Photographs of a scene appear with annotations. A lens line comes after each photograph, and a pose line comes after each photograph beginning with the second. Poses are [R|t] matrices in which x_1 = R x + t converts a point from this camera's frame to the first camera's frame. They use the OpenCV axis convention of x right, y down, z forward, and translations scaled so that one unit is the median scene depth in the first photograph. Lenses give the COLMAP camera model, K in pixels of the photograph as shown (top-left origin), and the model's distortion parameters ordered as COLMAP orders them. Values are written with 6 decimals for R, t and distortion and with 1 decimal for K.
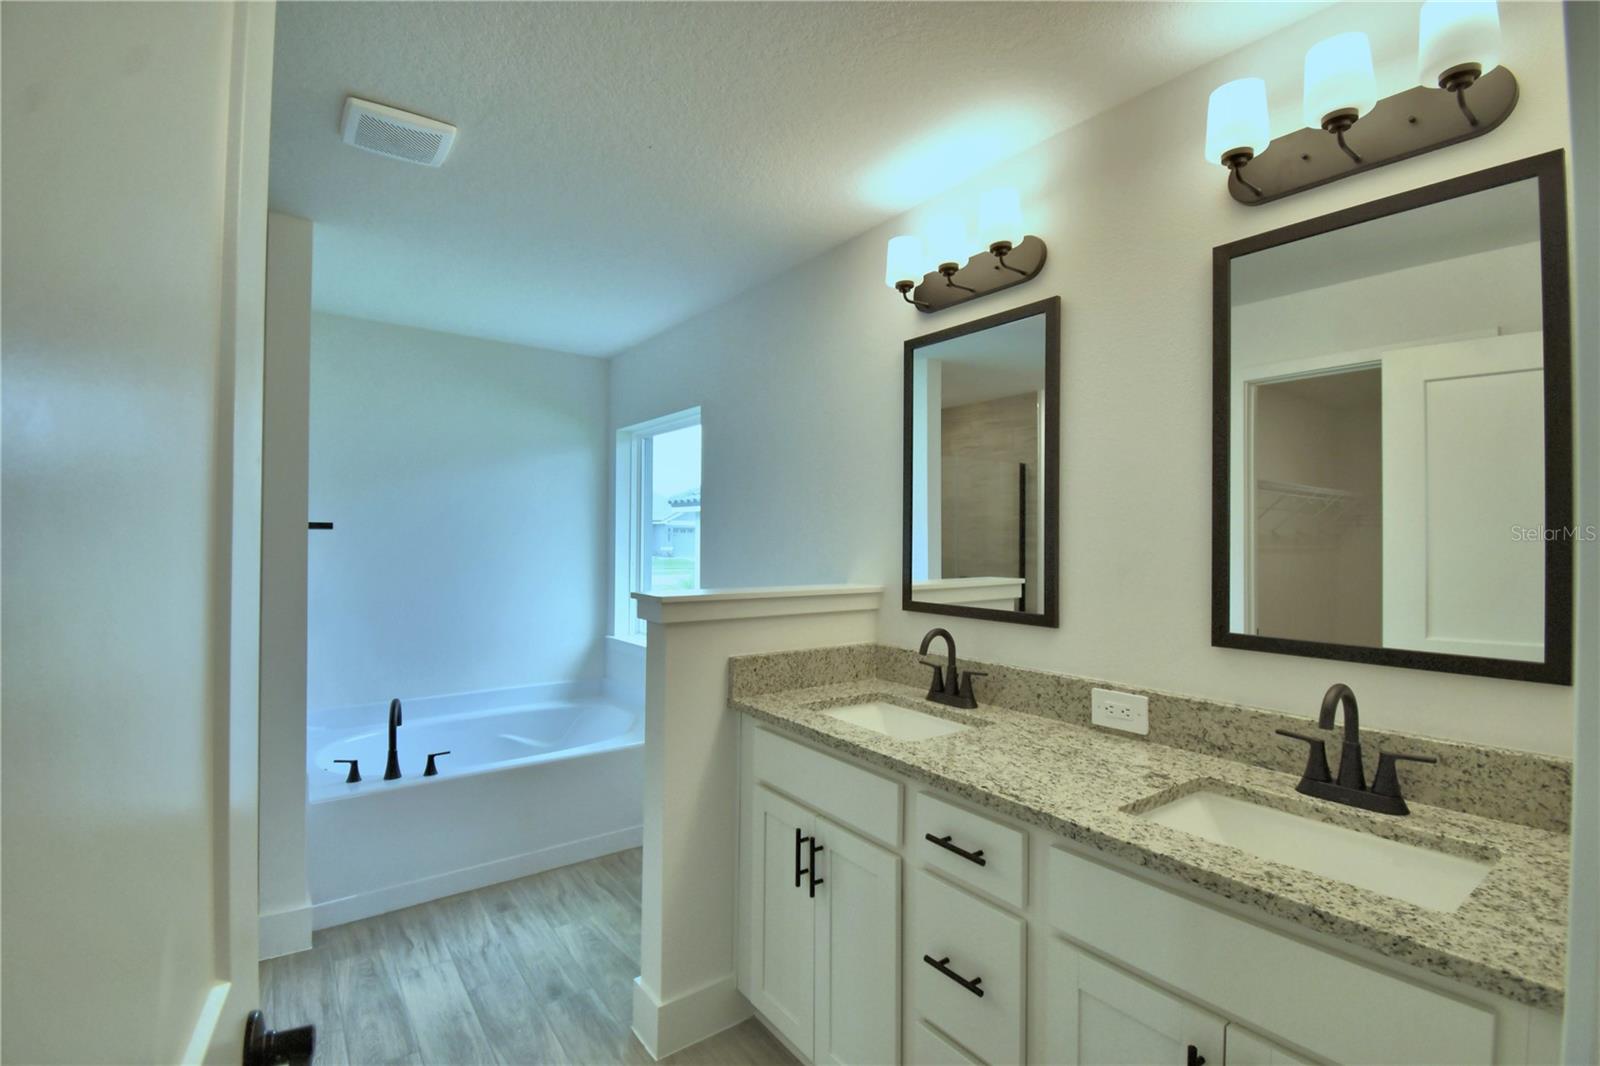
lens RADIAL K [[705.3, 0, 787.4], [0, 705.3, 534.8], [0, 0, 1]] dist [0.002356, -0.015350]
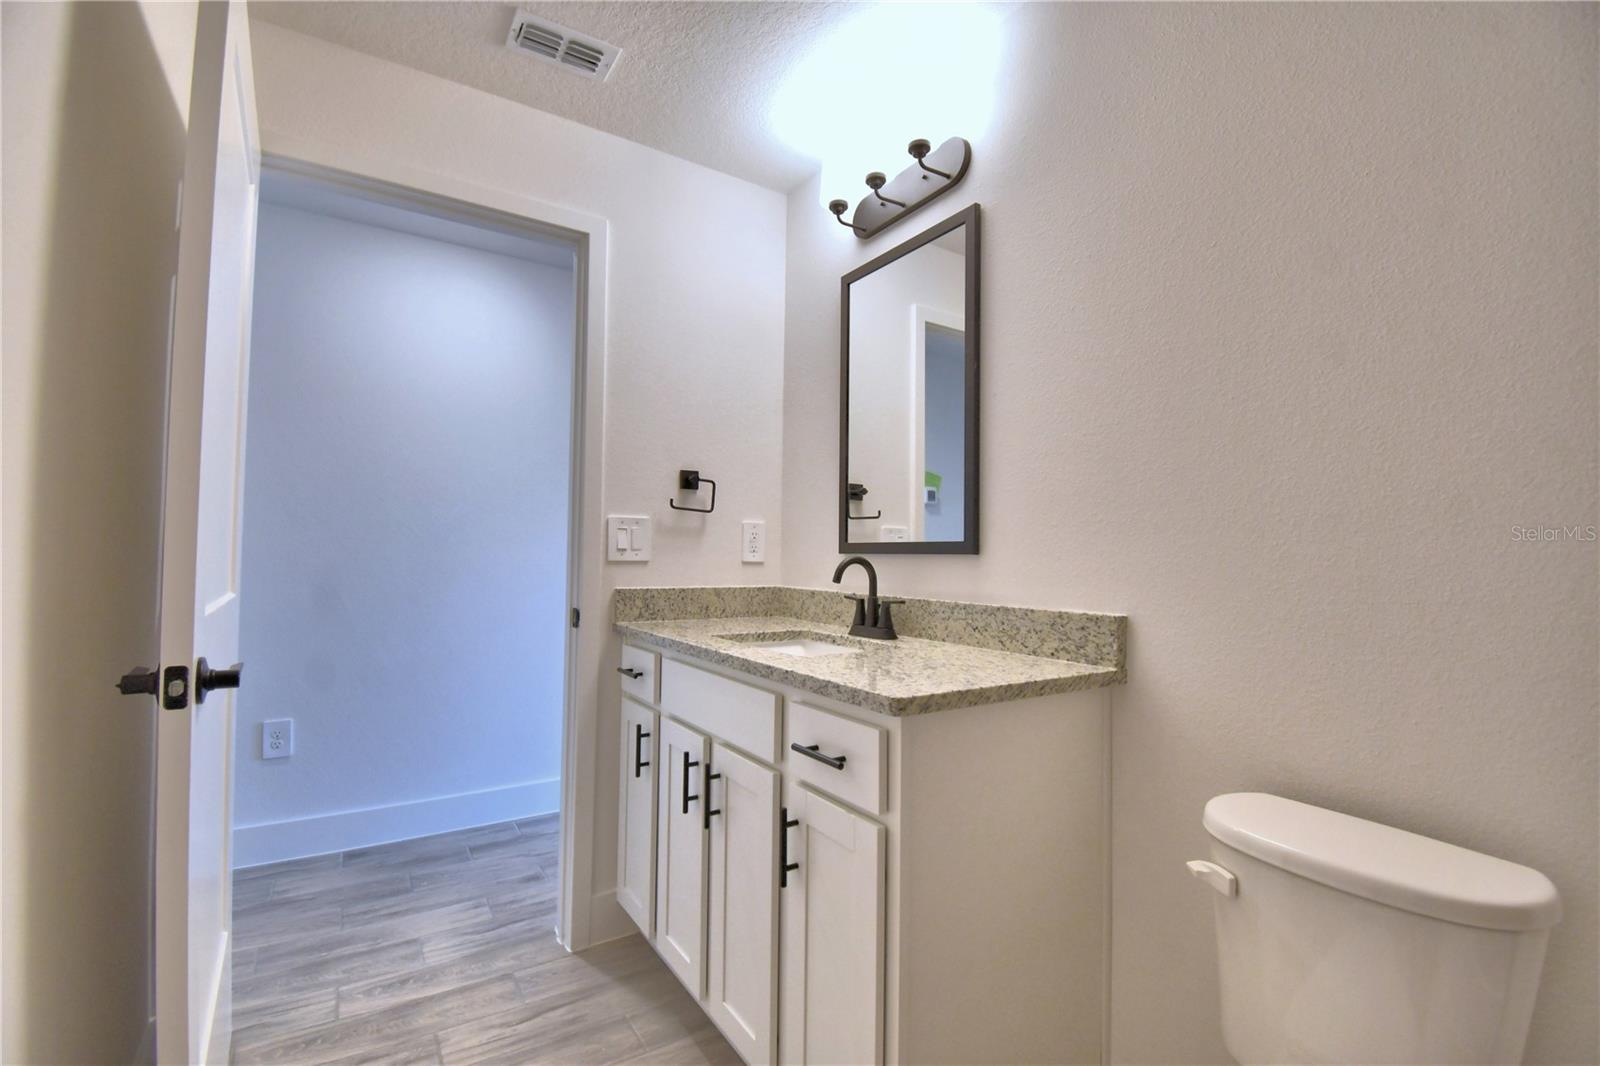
lens RADIAL K [[705.3, 0, 792.4], [0, 705.3, 539.3], [0, 0, 1]] dist [0.002356, -0.015350]
pose [[0.998821, 0.003746, -0.048394, 0.193974], [-0.004039, 0.999974, -0.005978, 0.132246], [0.048371, 0.006167, 0.998810, 0.058422]]
